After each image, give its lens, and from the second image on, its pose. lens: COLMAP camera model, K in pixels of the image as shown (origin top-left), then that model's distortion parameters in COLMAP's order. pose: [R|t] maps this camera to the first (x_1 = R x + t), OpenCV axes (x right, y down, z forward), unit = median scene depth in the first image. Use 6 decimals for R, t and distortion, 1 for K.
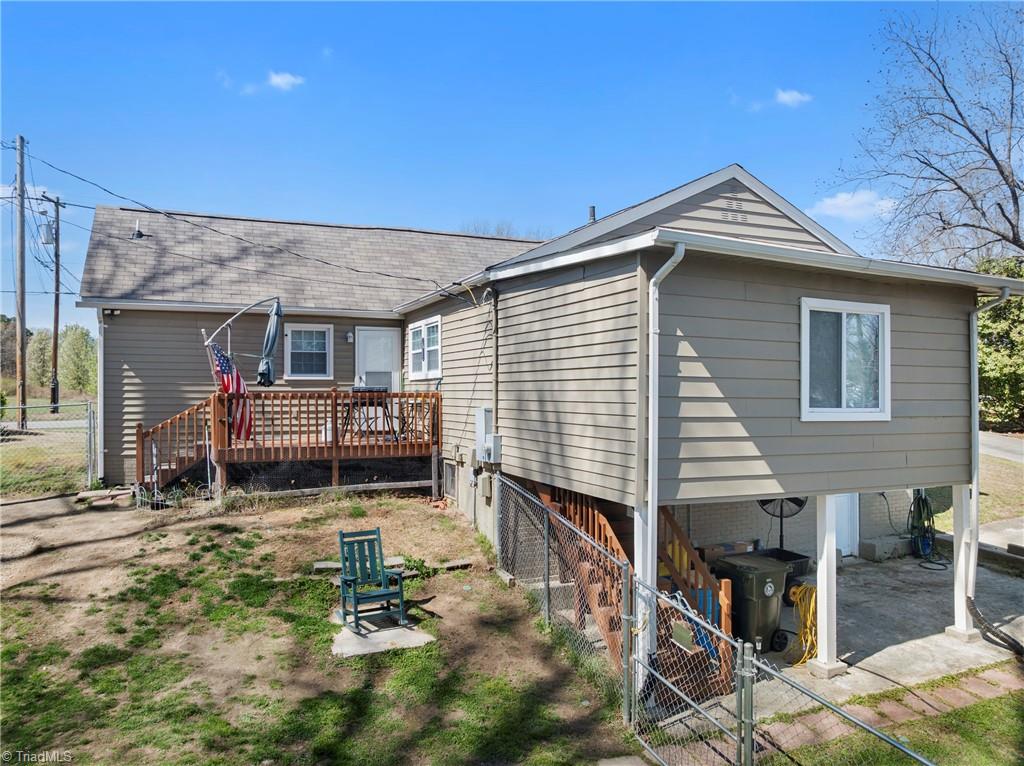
lens RADIAL K [[729.8, 0, 512.2], [0, 729.8, 351.7], [0, 0, 1]] dist [-0.034912, -0.002100]
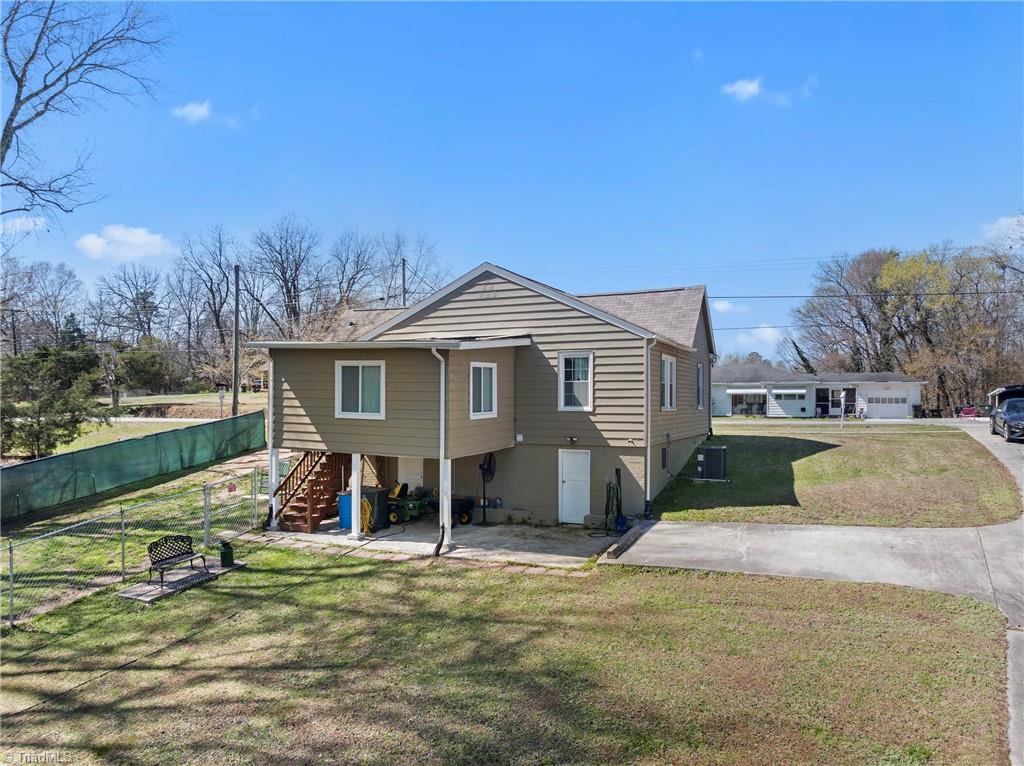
lens RADIAL K [[738.4, 0, 512.0], [0, 738.4, 383.0], [0, 0, 1]] dist [-0.048259, 0.000717]
pose [[0.655057, -0.011526, -0.755492, 1.690295], [0.033042, 0.999364, 0.013404, -0.014332], [0.754857, -0.033743, 0.655021, -0.029093]]
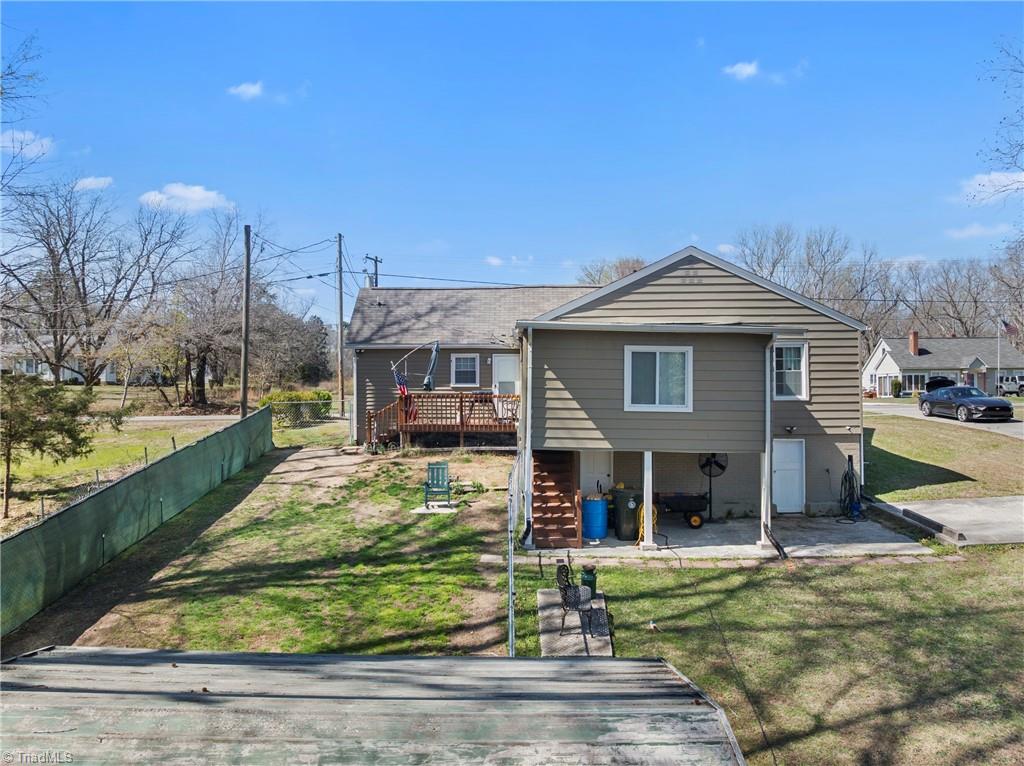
lens RADIAL K [[729.8, 0, 512.2], [0, 729.8, 351.7], [0, 0, 1]] dist [-0.034912, -0.002100]
pose [[0.905844, -0.020909, -0.423096, 0.659394], [0.020537, 0.999774, -0.005438, -0.038348], [0.423114, -0.003763, 0.906069, -0.591222]]
